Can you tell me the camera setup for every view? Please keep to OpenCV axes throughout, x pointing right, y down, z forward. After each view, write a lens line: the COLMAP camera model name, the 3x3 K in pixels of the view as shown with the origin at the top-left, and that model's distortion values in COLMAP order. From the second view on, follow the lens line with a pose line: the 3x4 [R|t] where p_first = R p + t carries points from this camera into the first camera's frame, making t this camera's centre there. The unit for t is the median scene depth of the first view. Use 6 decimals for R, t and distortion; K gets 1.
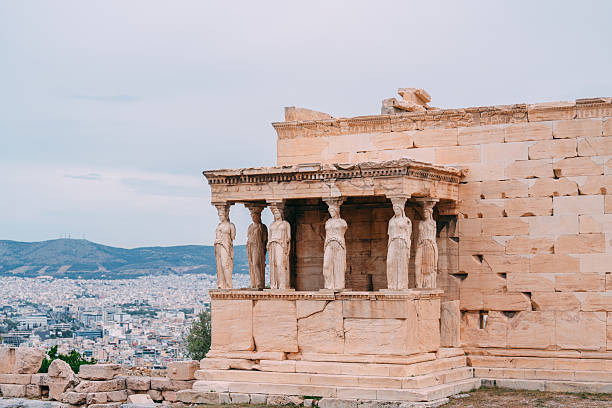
lens RADIAL K [[1242.1, 0, 298.2], [0, 1242.1, 222.8], [0, 0, 1]] dist [0.064984, 0.000000]
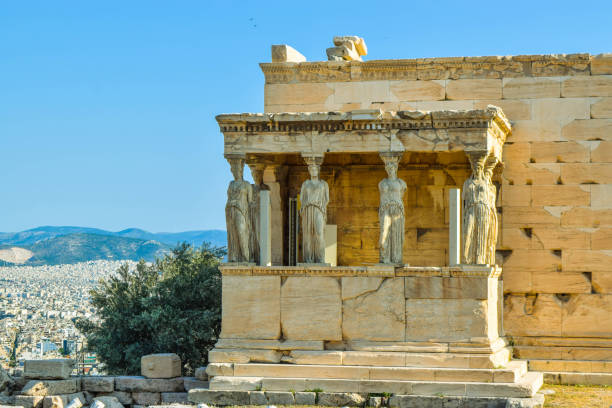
lens RADIAL K [[1427.5, 0, 306.7], [0, 1427.5, 204.7], [0, 0, 1]] dist [0.128509, 0.000000]
pose [[0.957643, 0.028403, 0.286555, -0.288955], [-0.025234, 0.999573, -0.014748, 0.028723], [-0.286851, 0.006892, 0.957950, 0.104858]]
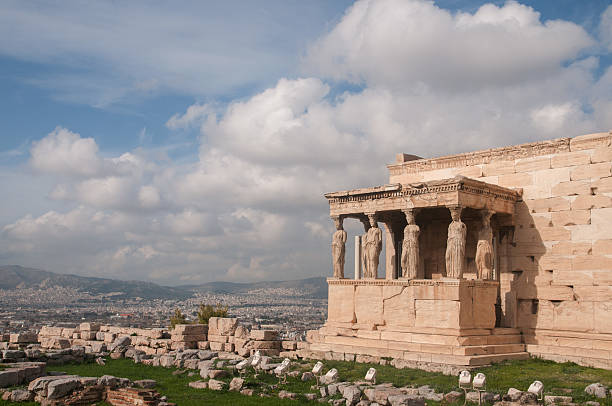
lens RADIAL K [[706.3, 0, 301.3], [0, 706.3, 218.6], [0, 0, 1]] dist [0.086883, 0.000000]
pose [[0.959758, -0.000403, -0.280827, 0.127293], [-0.020334, 0.997275, -0.070923, 0.045263], [0.280091, 0.073779, 0.957134, 0.230059]]
